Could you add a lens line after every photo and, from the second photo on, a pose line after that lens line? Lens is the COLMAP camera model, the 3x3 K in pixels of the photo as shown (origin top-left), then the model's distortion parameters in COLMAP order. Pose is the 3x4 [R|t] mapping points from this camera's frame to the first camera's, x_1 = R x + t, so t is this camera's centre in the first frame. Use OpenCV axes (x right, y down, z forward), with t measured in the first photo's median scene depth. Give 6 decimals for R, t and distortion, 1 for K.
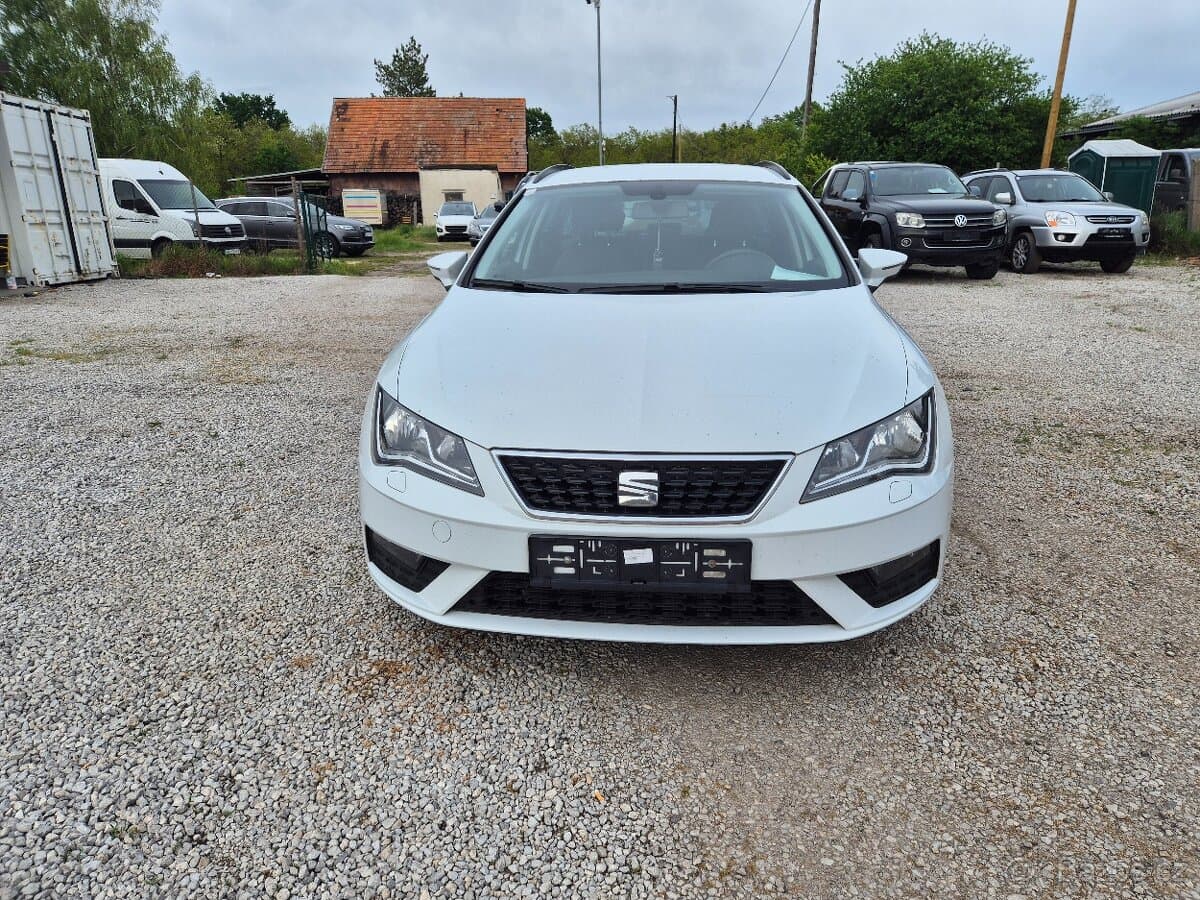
lens RADIAL K [[805.2, 0, 605.1], [0, 805.2, 445.7], [0, 0, 1]] dist [0.069607, -0.055797]
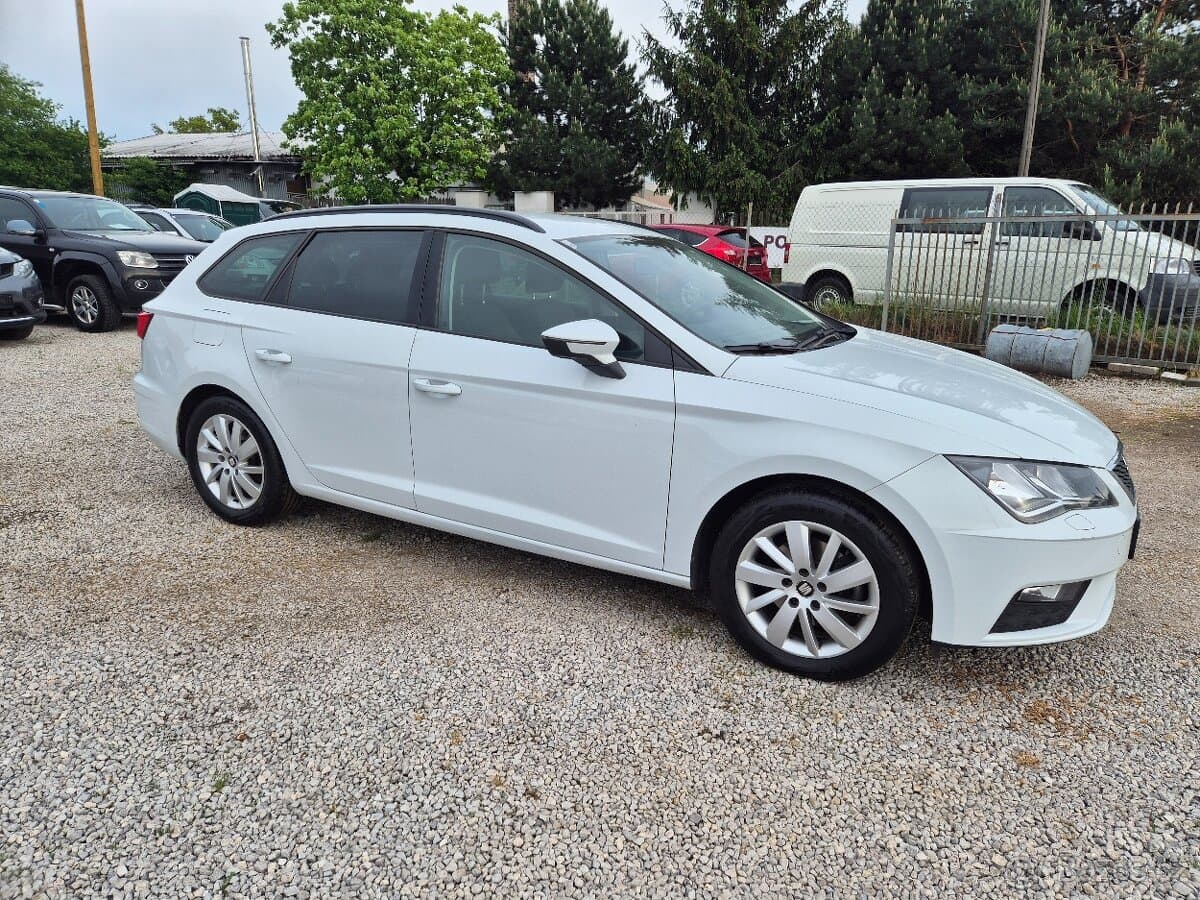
lens RADIAL K [[811.1, 0, 609.1], [0, 811.1, 461.1], [0, 0, 1]] dist [0.070776, -0.058331]
pose [[0.390792, -0.221005, 0.893554, -0.246411], [0.241638, 0.961334, 0.132090, -0.055915], [-0.888197, 0.164296, 0.429085, 0.179848]]
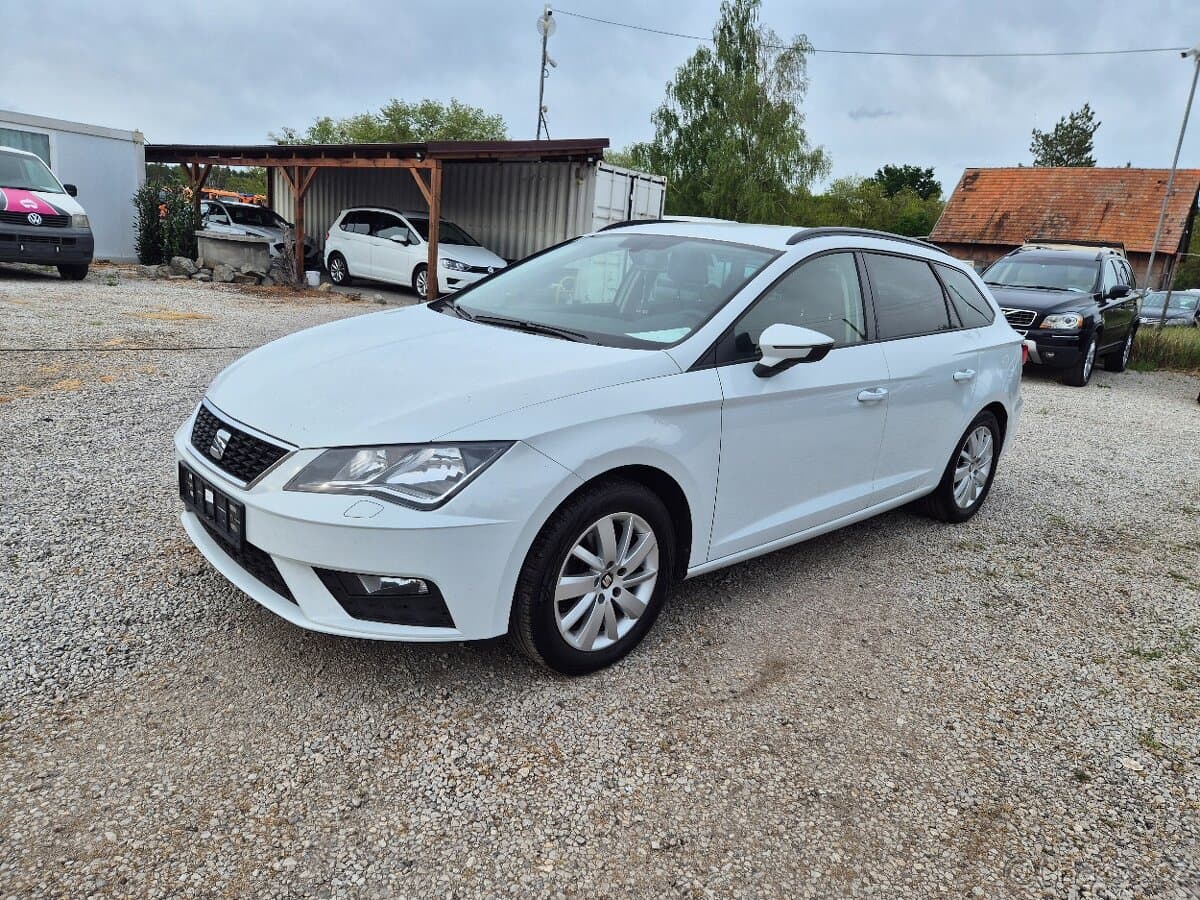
lens RADIAL K [[805.2, 0, 596.5], [0, 805.2, 453.5], [0, 0, 1]] dist [0.069607, -0.055797]
pose [[0.732891, 0.235839, -0.638162, 0.196919], [-0.278250, 0.959864, 0.035174, -0.021555], [0.620844, 0.151790, 0.769099, 0.058726]]
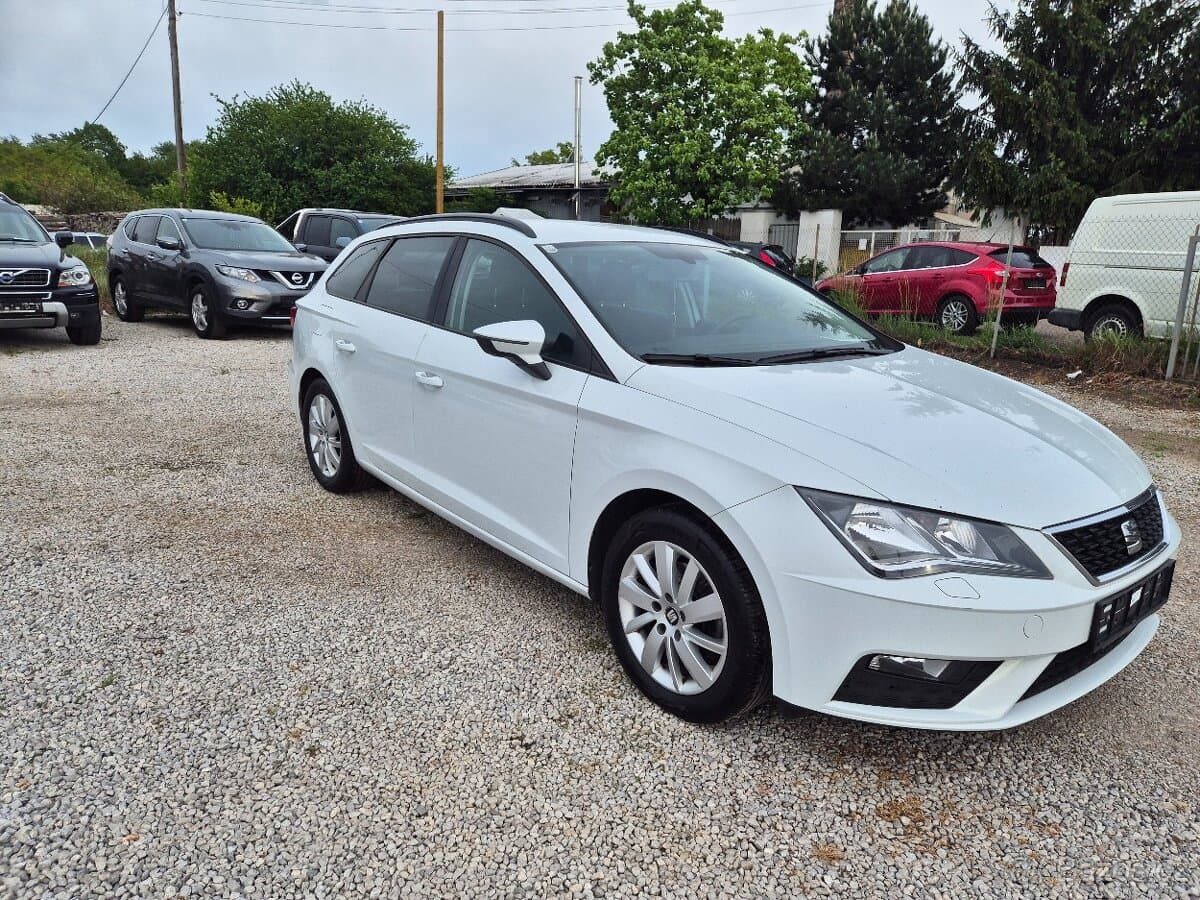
lens RADIAL K [[805.2, 0, 604.9], [0, 805.2, 466.6], [0, 0, 1]] dist [0.069607, -0.055797]
pose [[0.709767, -0.144692, 0.689417, -0.188771], [0.162256, 0.985942, 0.039881, -0.031202], [-0.685496, 0.083556, 0.723266, 0.102242]]
